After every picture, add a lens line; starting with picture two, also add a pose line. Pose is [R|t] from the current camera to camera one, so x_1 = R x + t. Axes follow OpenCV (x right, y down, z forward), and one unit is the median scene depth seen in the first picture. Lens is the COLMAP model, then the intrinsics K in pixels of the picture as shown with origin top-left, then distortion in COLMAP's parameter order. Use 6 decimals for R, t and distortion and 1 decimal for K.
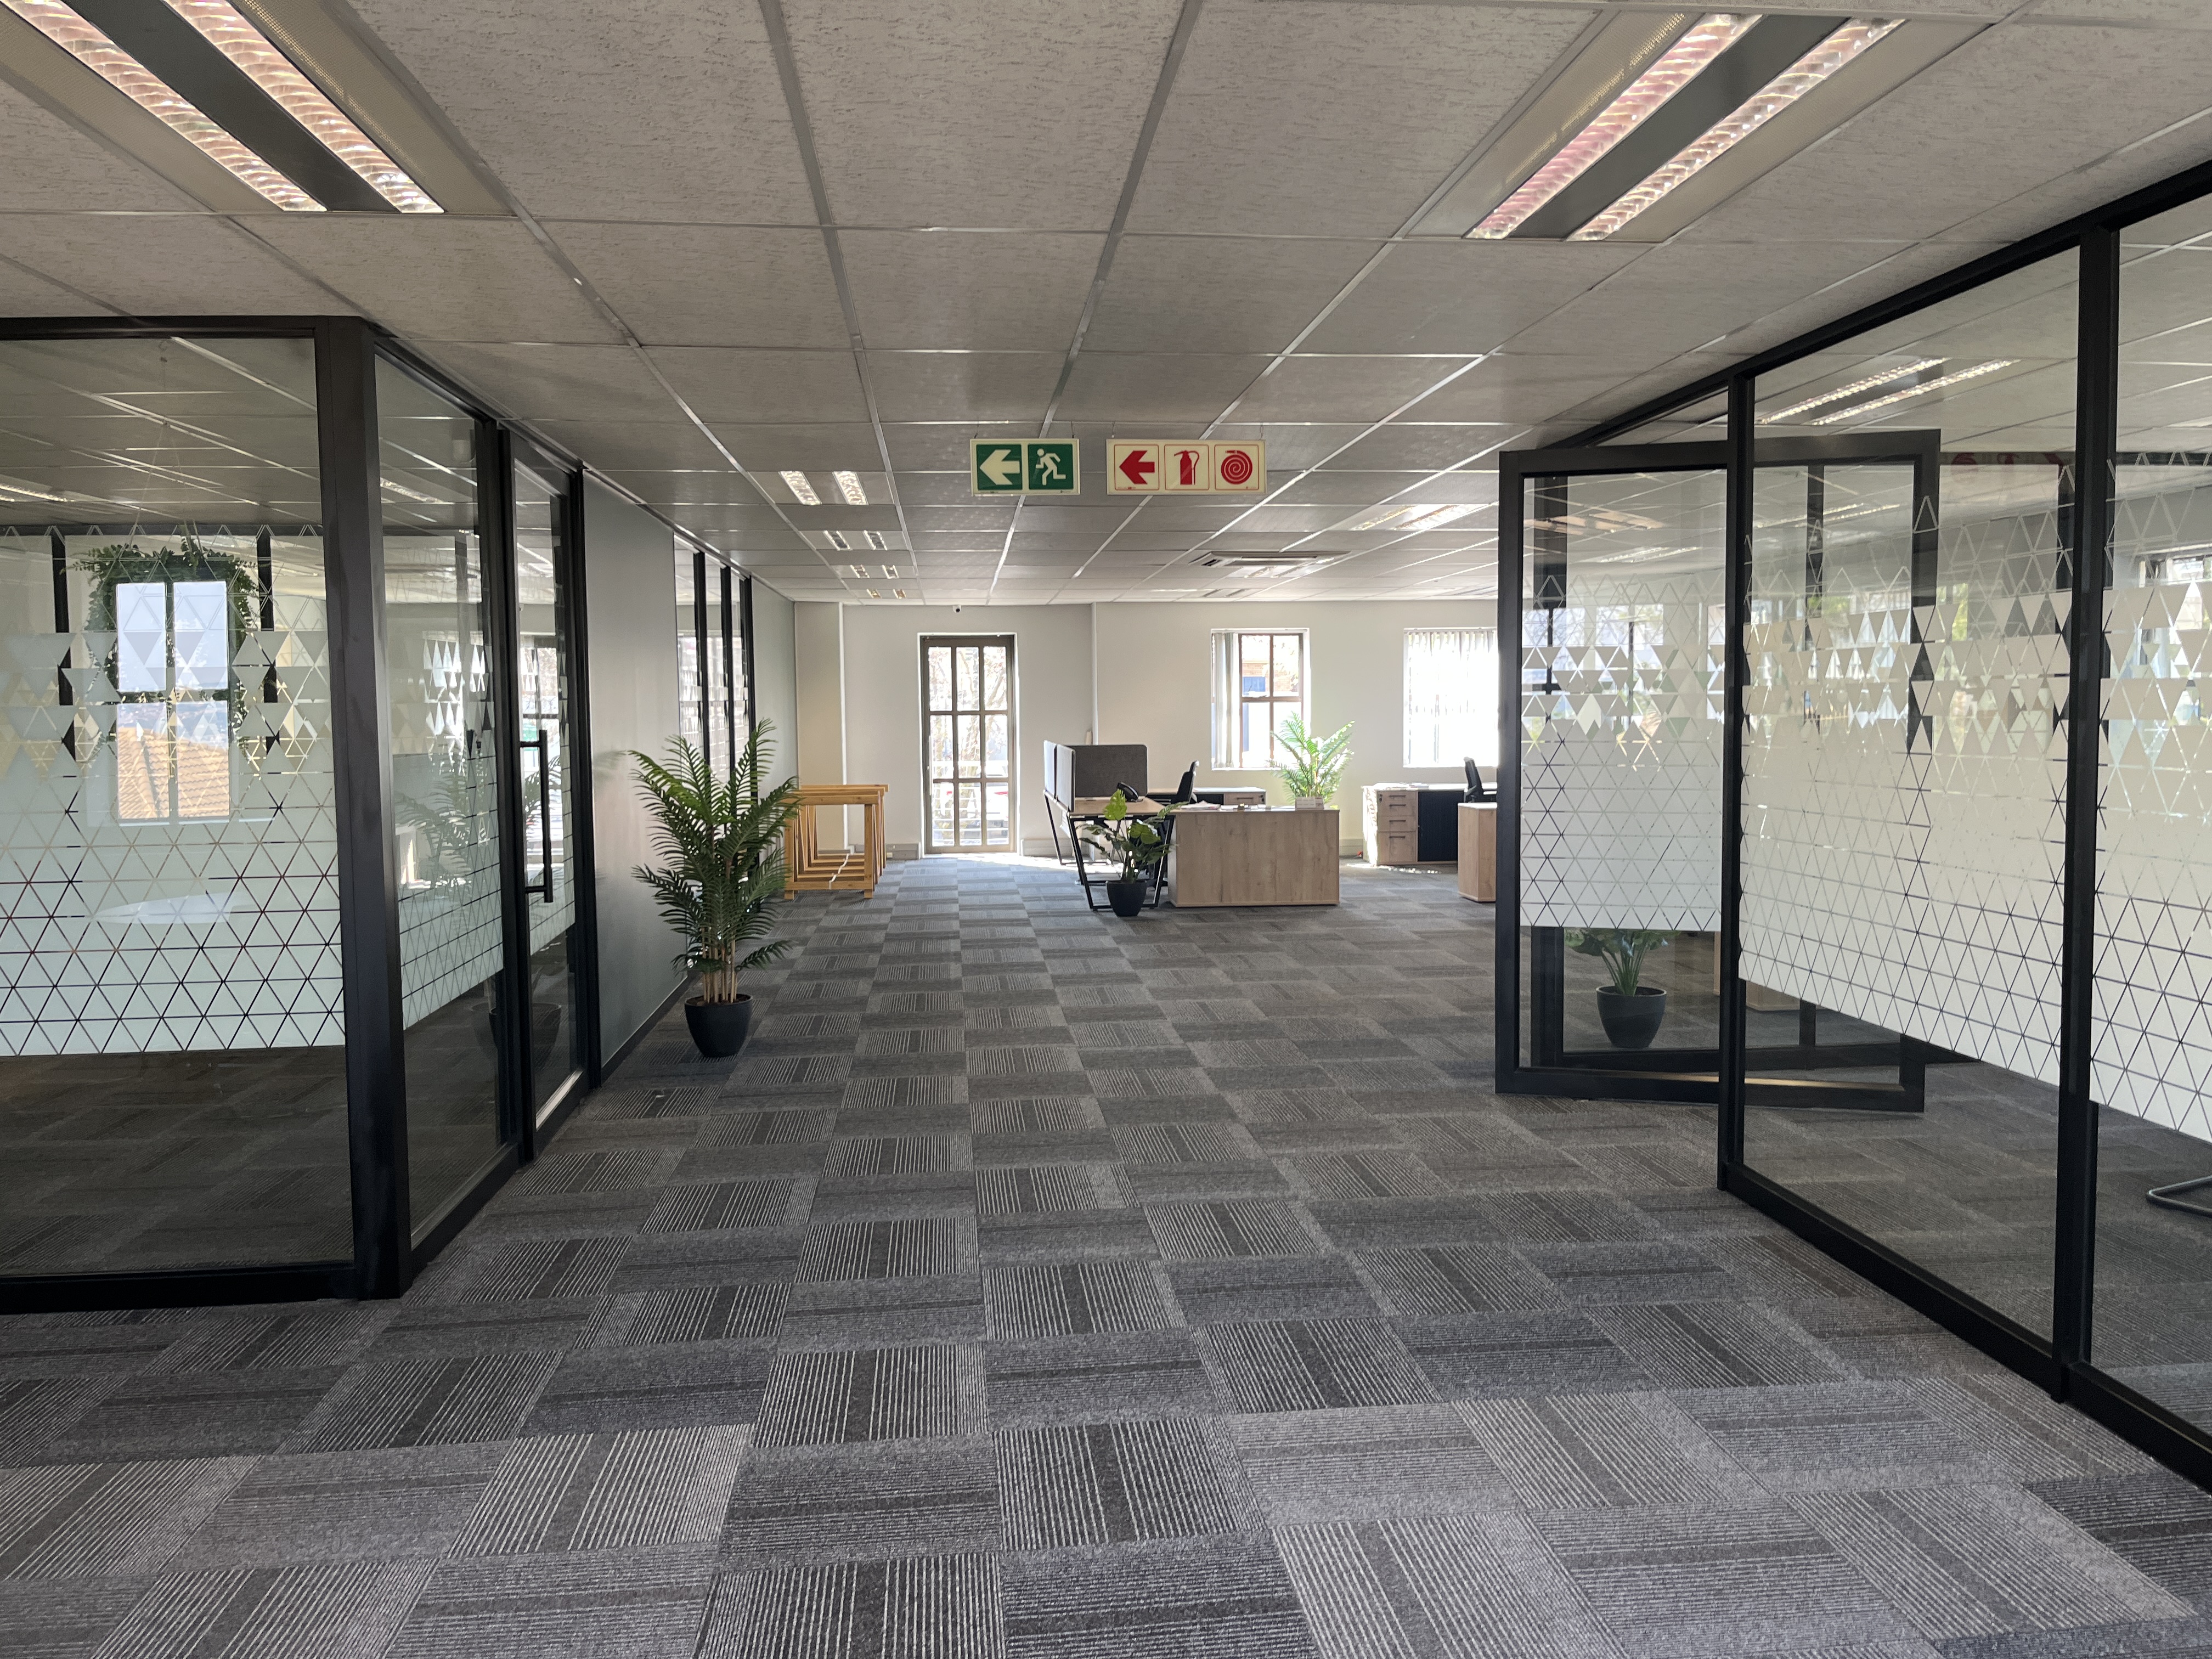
lens RADIAL K [[1678.2, 0, 1110.8], [0, 1678.2, 828.0], [0, 0, 1]] dist [0.059098, -0.091107]
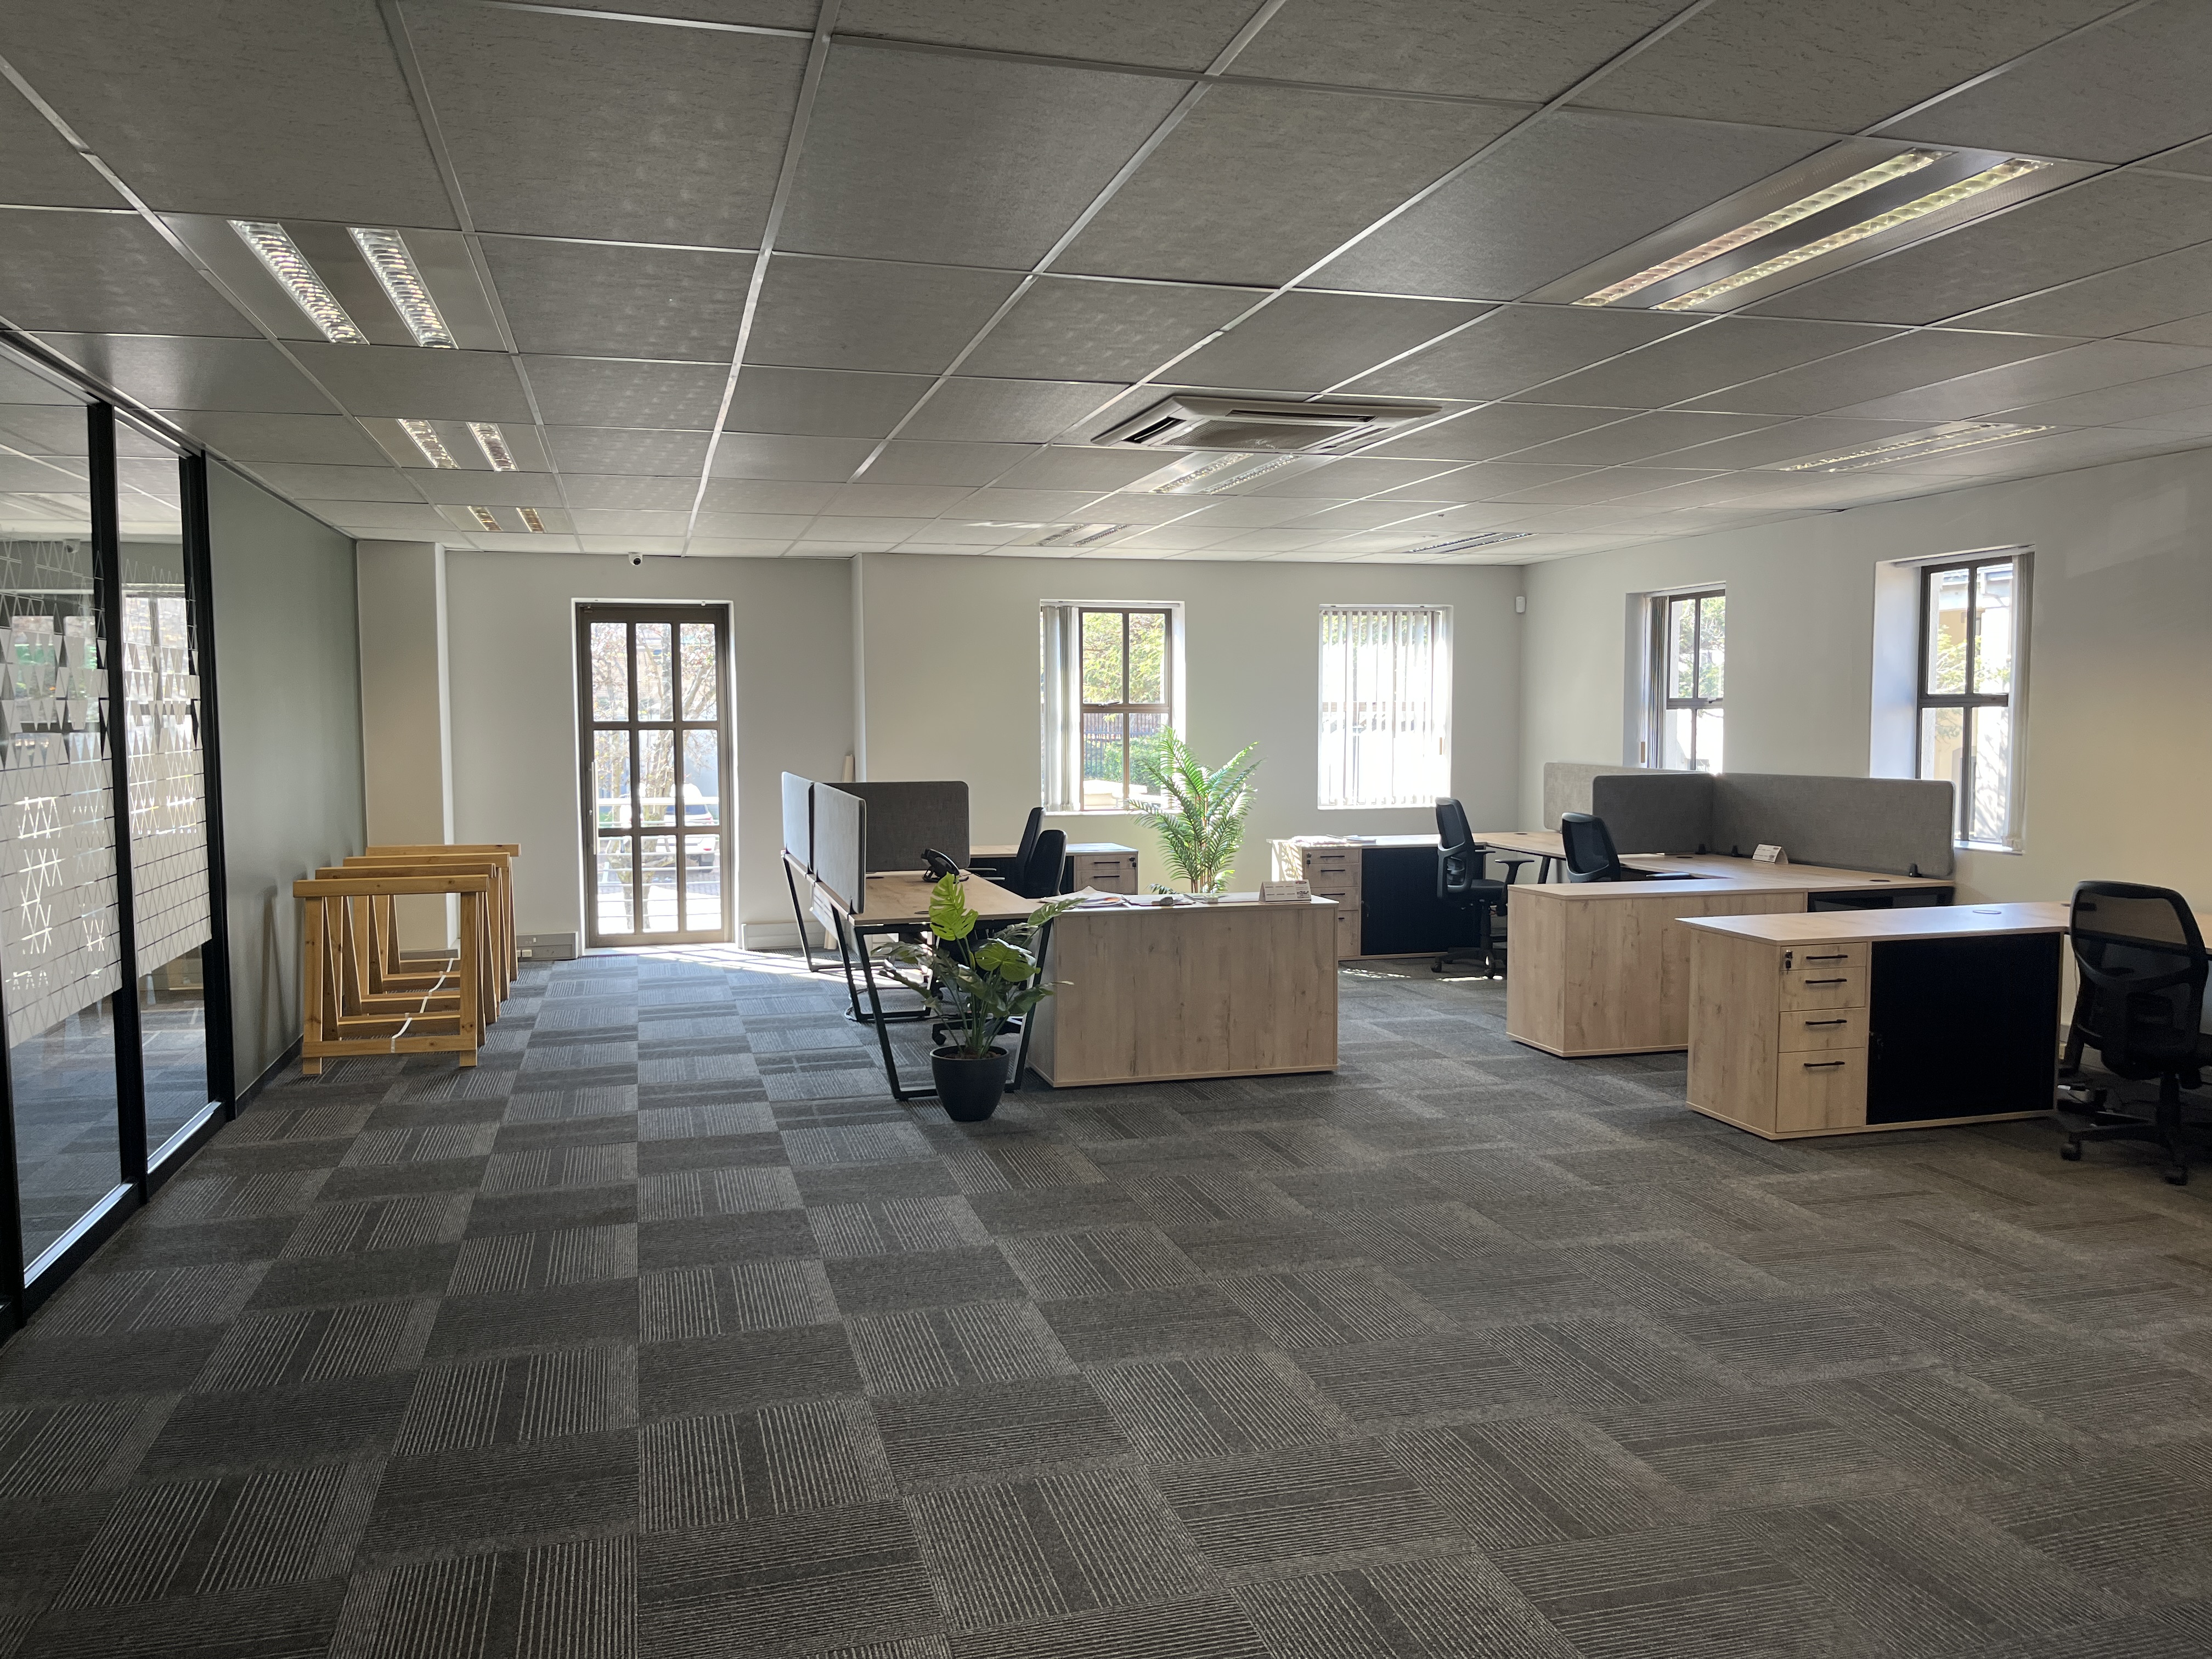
lens RADIAL K [[1678.2, 0, 1120.5], [0, 1678.2, 825.1], [0, 0, 1]] dist [0.059098, -0.091107]
pose [[0.983143, -0.007422, 0.182687, -0.031317], [0.008589, 0.999947, -0.005599, -0.028452], [-0.182636, 0.007074, 0.983155, 0.373884]]
